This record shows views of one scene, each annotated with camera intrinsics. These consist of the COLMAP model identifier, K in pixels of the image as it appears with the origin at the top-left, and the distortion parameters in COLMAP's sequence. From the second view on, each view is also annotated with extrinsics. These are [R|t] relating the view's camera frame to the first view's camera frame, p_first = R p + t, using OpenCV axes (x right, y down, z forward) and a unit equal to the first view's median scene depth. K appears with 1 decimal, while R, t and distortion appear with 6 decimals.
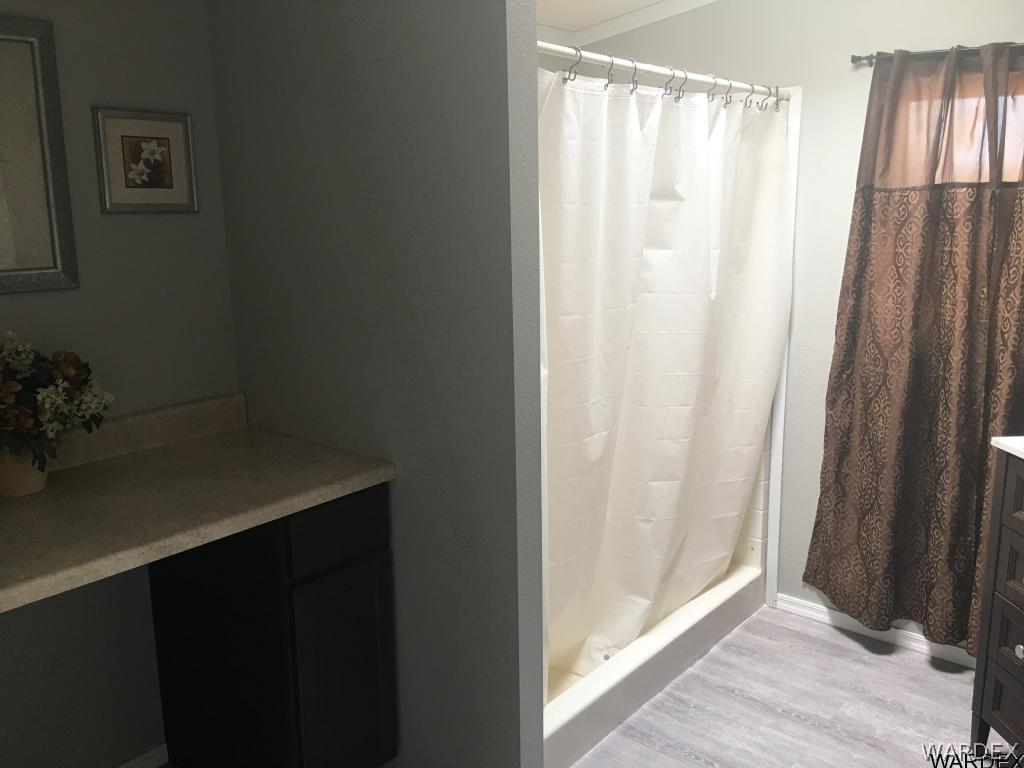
lens RADIAL K [[868.2, 0, 505.7], [0, 868.2, 375.9], [0, 0, 1]] dist [0.083522, -0.121987]
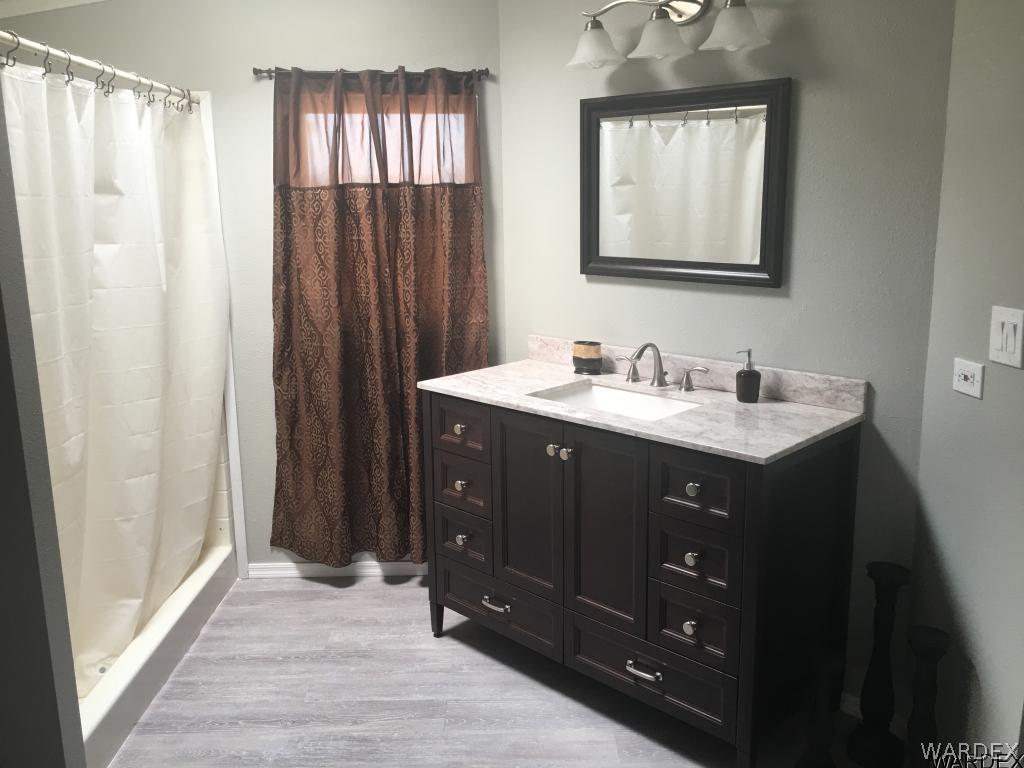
lens RADIAL K [[868.2, 0, 505.7], [0, 868.2, 375.9], [0, 0, 1]] dist [0.083522, -0.121987]
pose [[0.760446, -0.129242, 0.636410, -0.125933], [0.133111, 0.990209, 0.042037, 0.020313], [-0.635612, 0.052747, 0.770205, -0.045761]]
